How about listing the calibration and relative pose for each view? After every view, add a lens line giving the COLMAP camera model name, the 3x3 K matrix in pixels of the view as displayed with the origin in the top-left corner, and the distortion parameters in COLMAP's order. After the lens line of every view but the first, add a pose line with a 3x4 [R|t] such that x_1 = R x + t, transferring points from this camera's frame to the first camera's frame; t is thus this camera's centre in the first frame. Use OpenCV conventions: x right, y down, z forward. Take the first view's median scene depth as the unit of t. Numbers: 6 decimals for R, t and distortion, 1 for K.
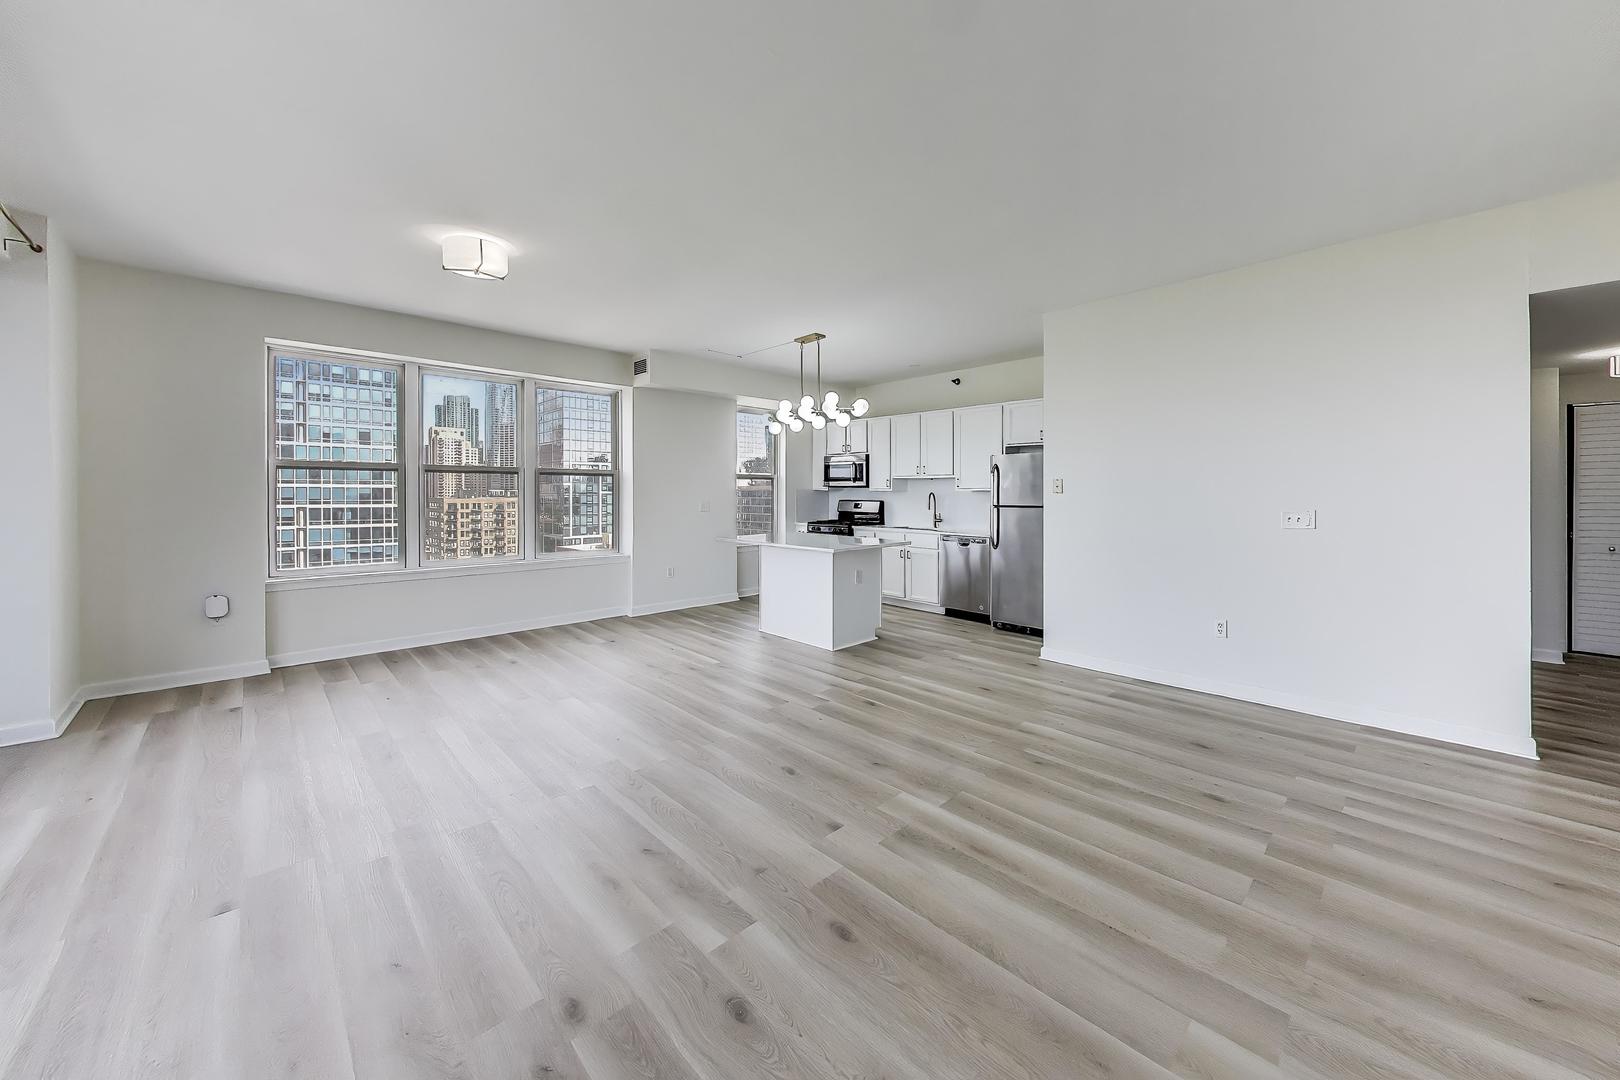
lens RADIAL K [[594.3, 0, 861.6], [0, 594.3, 494.6], [0, 0, 1]] dist [-0.000282, 0.000410]
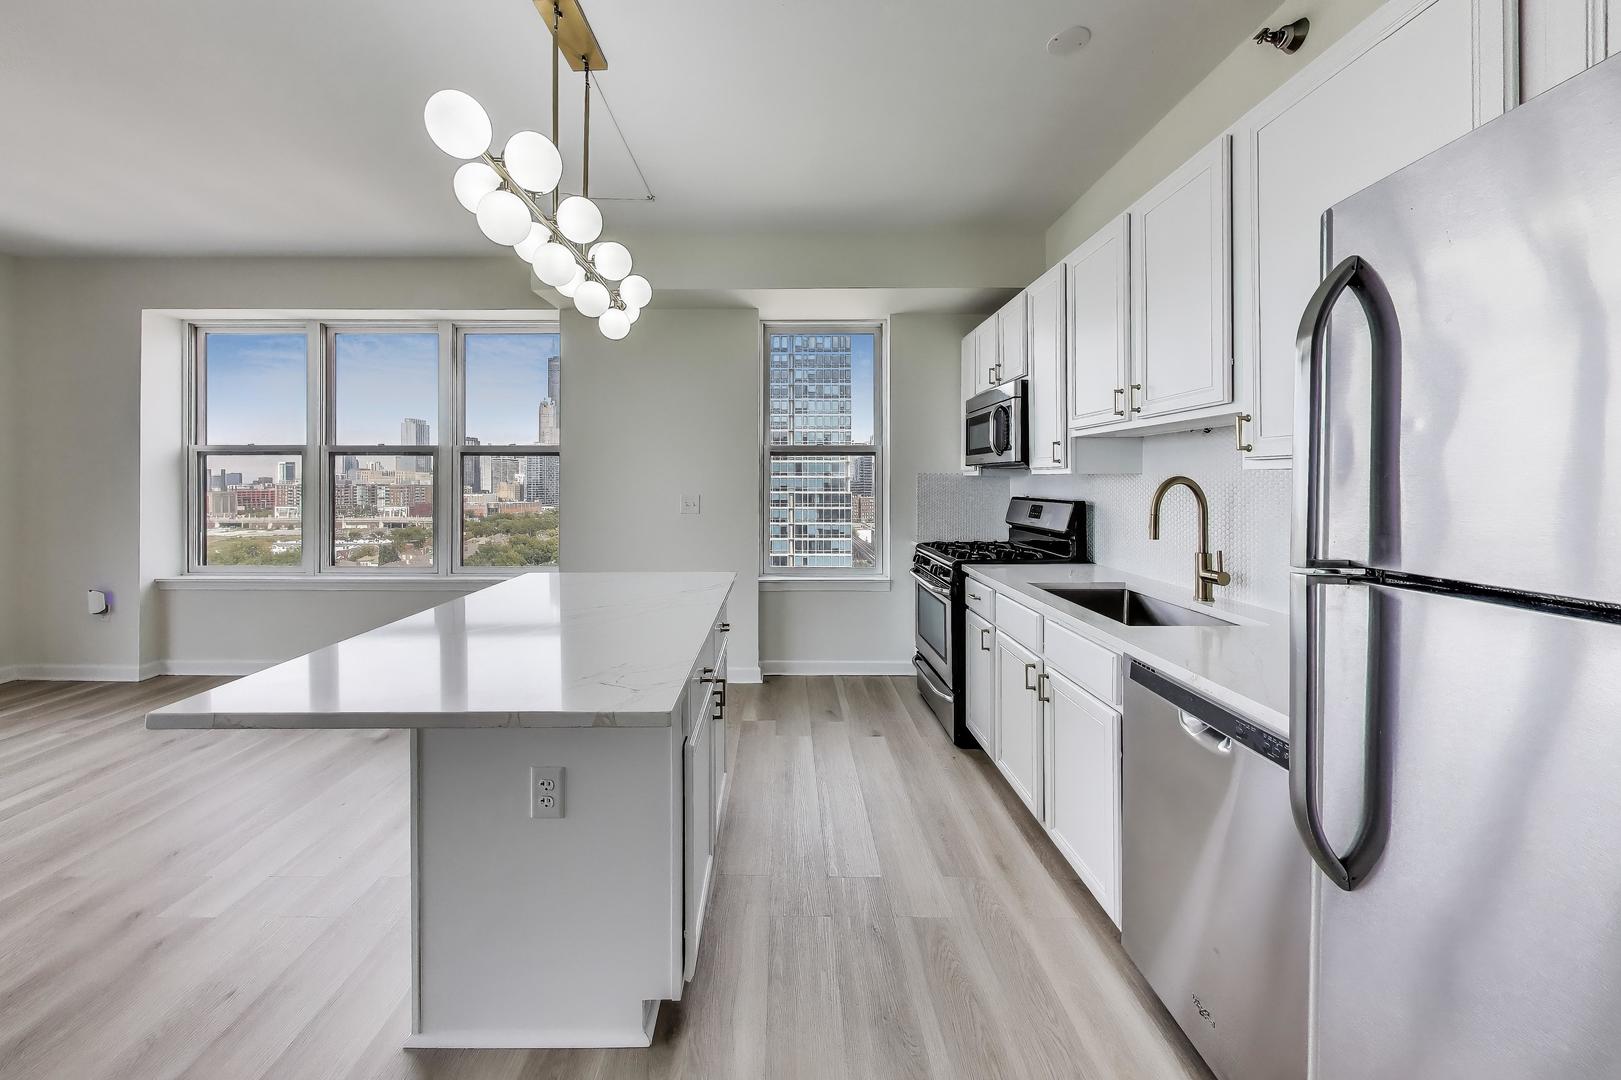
lens RADIAL K [[594.7, 0, 774.7], [0, 594.7, 482.0], [0, 0, 1]] dist [-0.000282, 0.000410]
pose [[0.685538, -0.000502, -0.728036, 0.177115], [-0.002172, 0.999994, -0.002735, -0.000371], [0.728033, 0.003456, 0.685533, 0.607296]]
